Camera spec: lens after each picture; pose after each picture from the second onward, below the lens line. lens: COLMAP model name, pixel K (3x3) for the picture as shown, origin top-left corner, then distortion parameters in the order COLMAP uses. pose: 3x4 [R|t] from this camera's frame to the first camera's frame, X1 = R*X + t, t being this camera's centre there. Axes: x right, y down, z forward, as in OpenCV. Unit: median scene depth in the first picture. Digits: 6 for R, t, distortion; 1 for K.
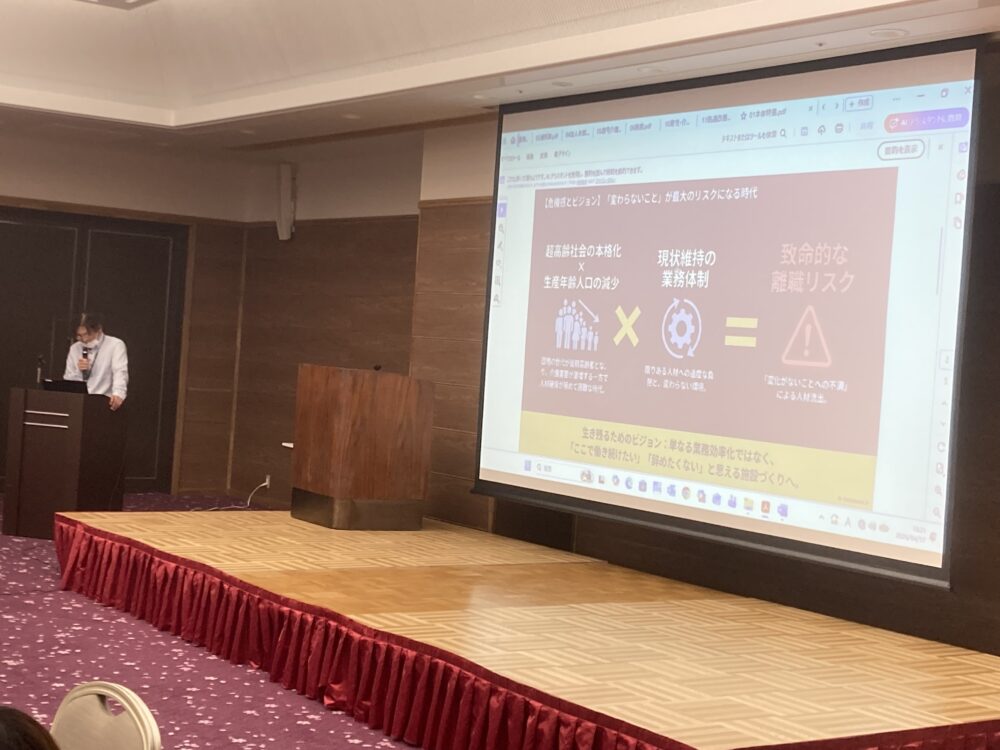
lens RADIAL K [[1651.8, 0, 499.2], [0, 1651.8, 341.3], [0, 0, 1]] dist [0.100238, -0.007488]
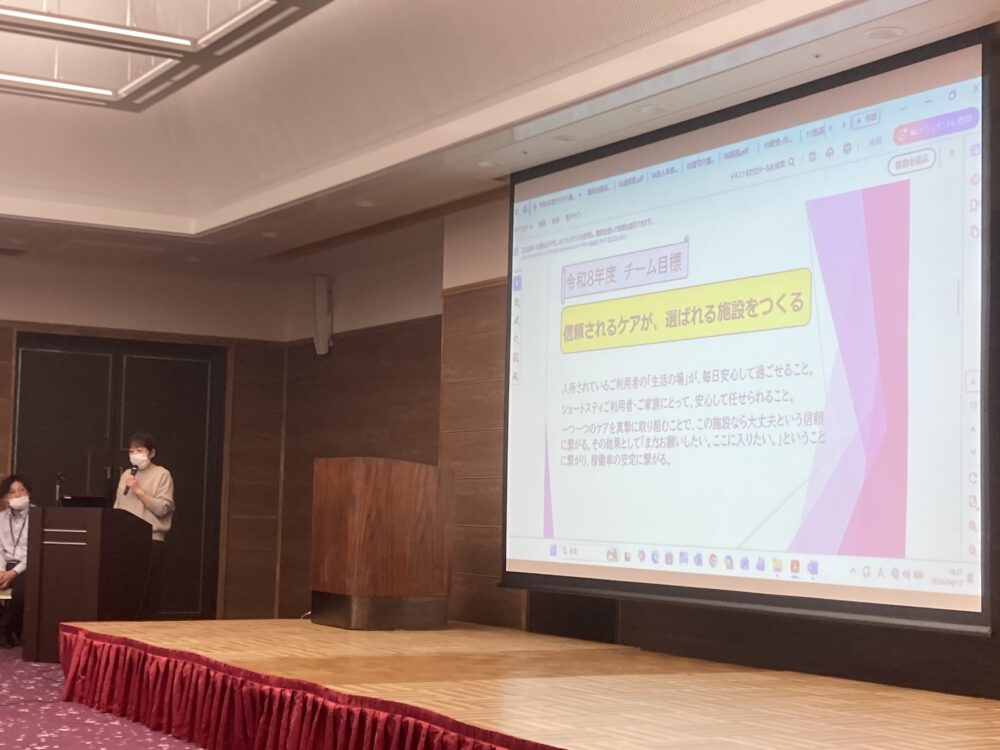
lens RADIAL K [[1706.3, 0, 483.3], [0, 1706.3, 375.8], [0, 0, 1]] dist [0.119445, -0.245882]
pose [[0.996071, -0.048673, -0.073982, 0.061103], [0.042505, 0.995662, -0.082769, 0.062465], [0.077690, 0.079299, 0.993819, 0.039171]]
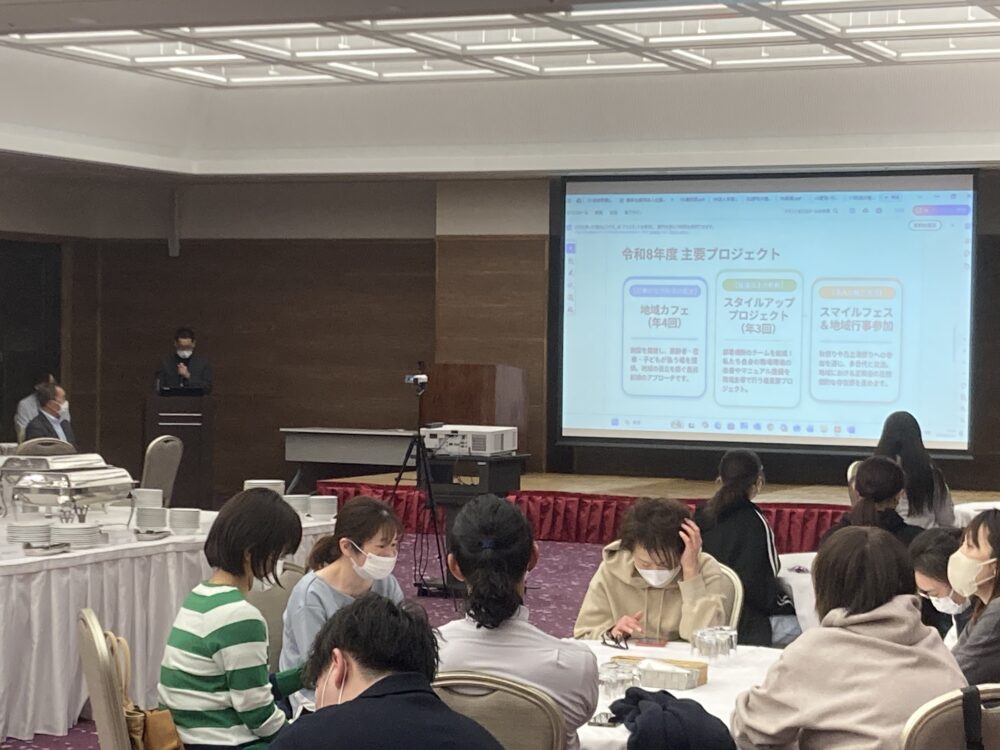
lens RADIAL K [[2348.1, 0, 500.0], [0, 2348.1, 375.0], [0, 0, 1]] dist [0.106837, 0.602411]
pose [[0.856000, -0.062115, 0.513230, -1.305914], [0.041686, 0.997816, 0.051236, -0.090238], [-0.515292, -0.022464, 0.856720, -0.855393]]
